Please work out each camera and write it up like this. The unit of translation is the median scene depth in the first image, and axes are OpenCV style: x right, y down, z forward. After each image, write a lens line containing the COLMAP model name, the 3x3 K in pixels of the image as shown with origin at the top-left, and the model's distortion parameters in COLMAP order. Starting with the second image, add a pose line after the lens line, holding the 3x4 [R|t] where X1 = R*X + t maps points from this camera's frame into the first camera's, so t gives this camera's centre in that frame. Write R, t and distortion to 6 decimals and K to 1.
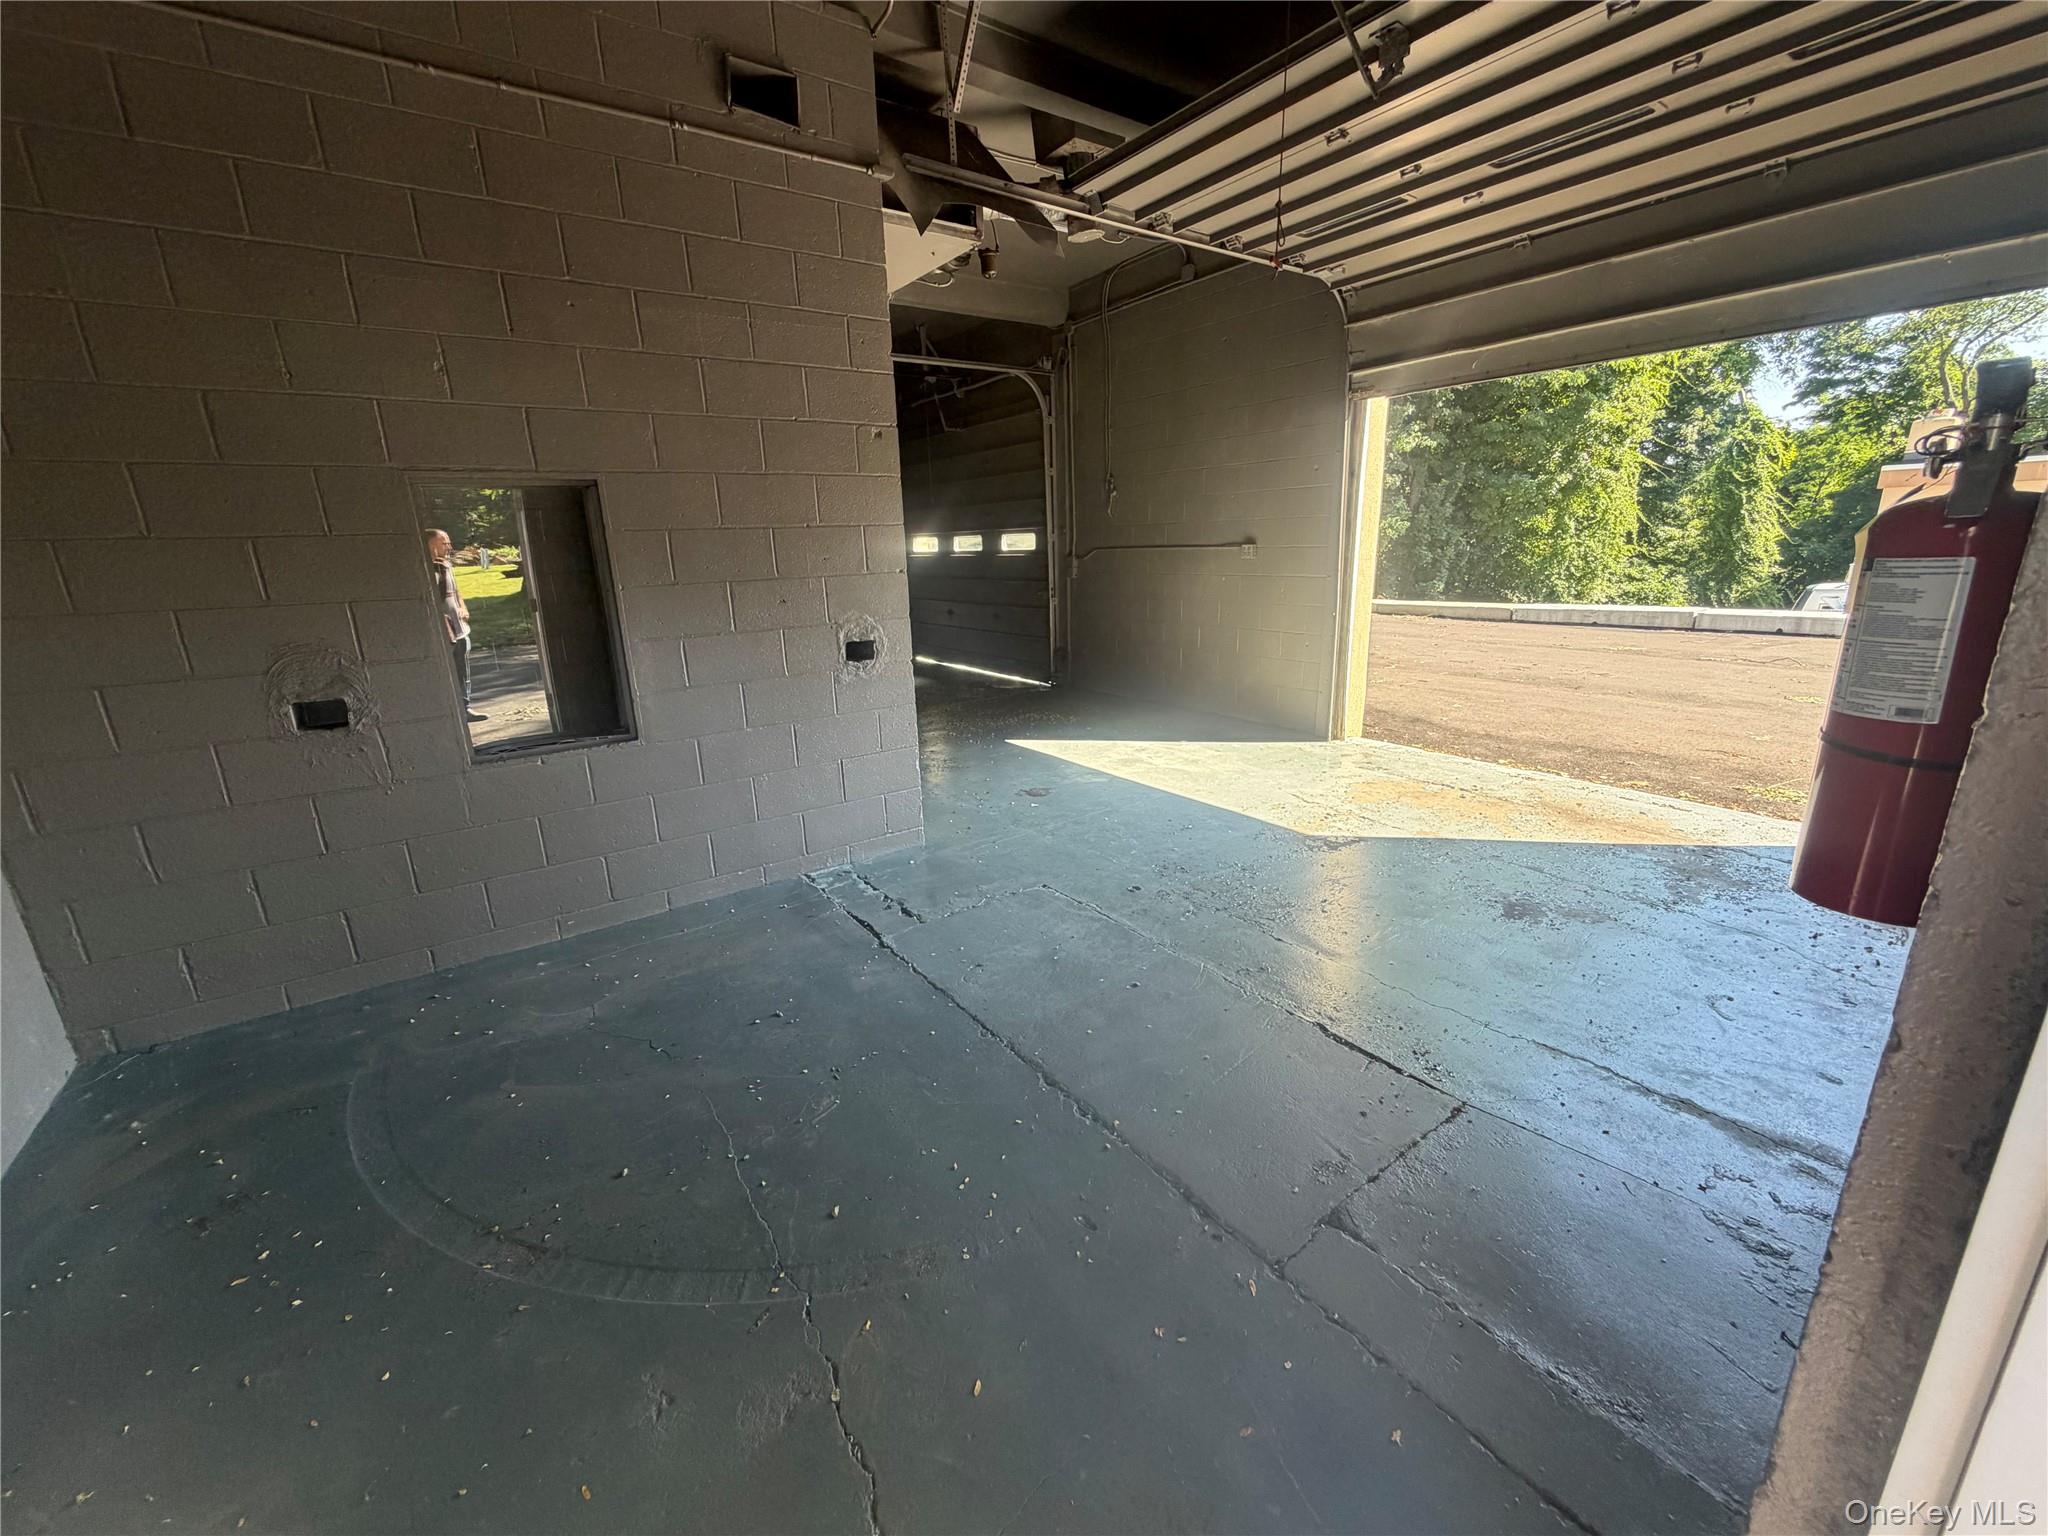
lens RADIAL K [[820.4, 0, 1024.0], [0, 820.4, 768.0], [0, 0, 1]] dist [-0.000508, -0.000023]
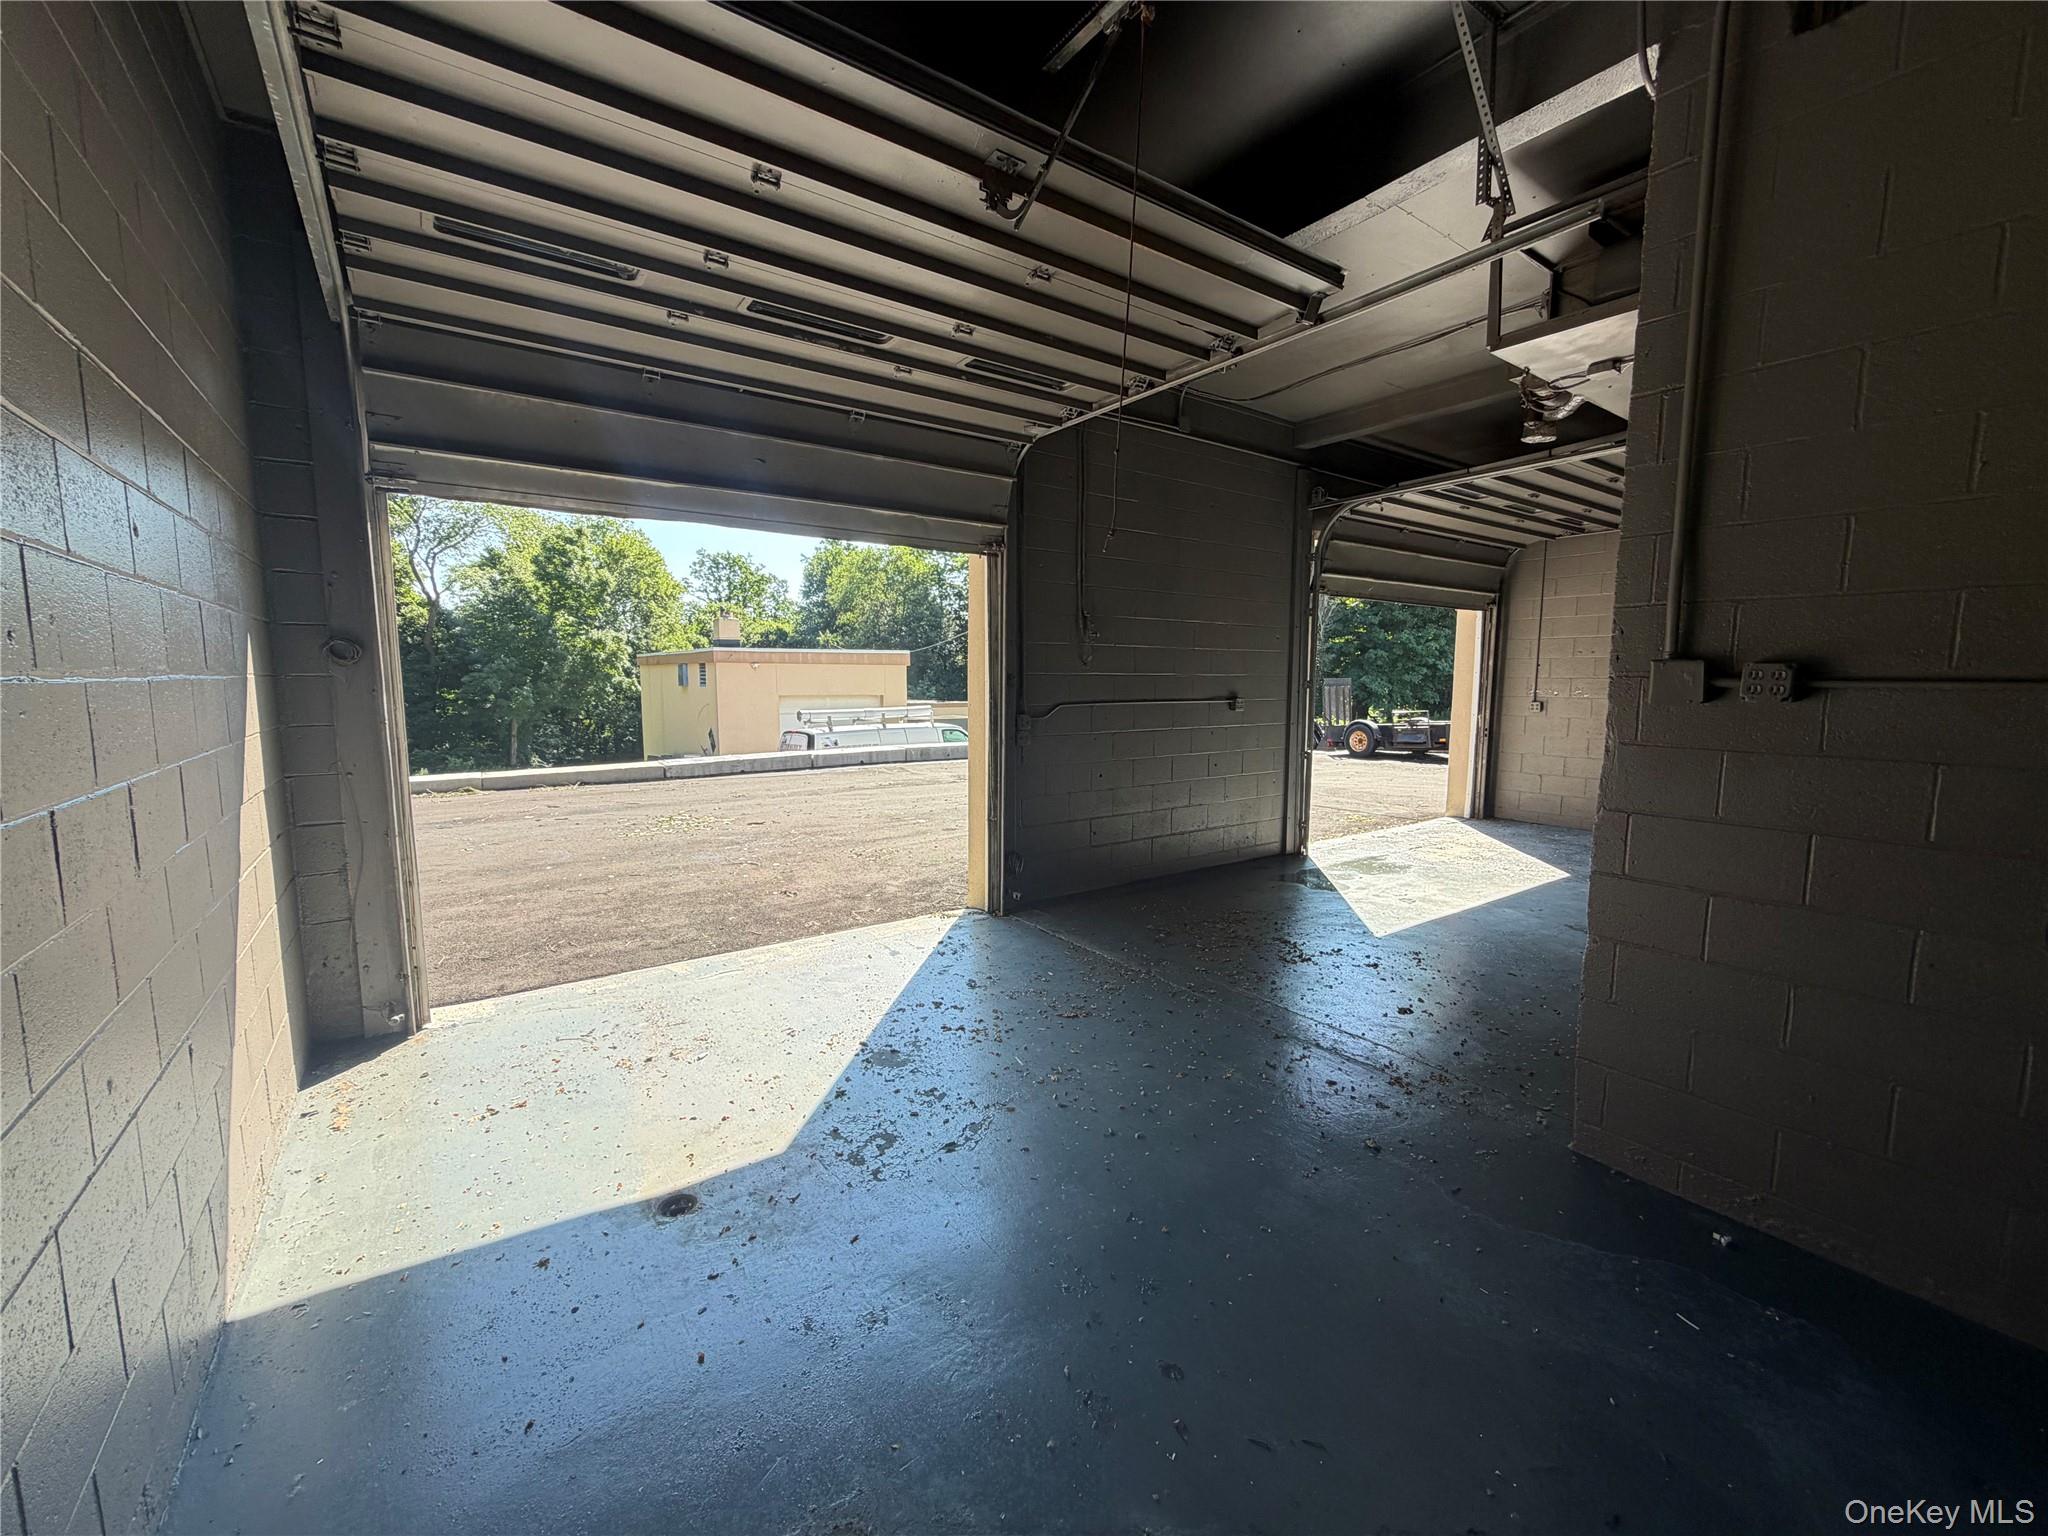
lens RADIAL K [[820.4, 0, 1024.0], [0, 820.4, 768.0], [0, 0, 1]] dist [-0.000508, -0.000023]
pose [[-0.000608, -0.091699, 0.995787, -0.314632], [0.264669, 0.960261, 0.088589, -0.176388], [-0.964339, 0.263608, 0.023686, 0.629965]]
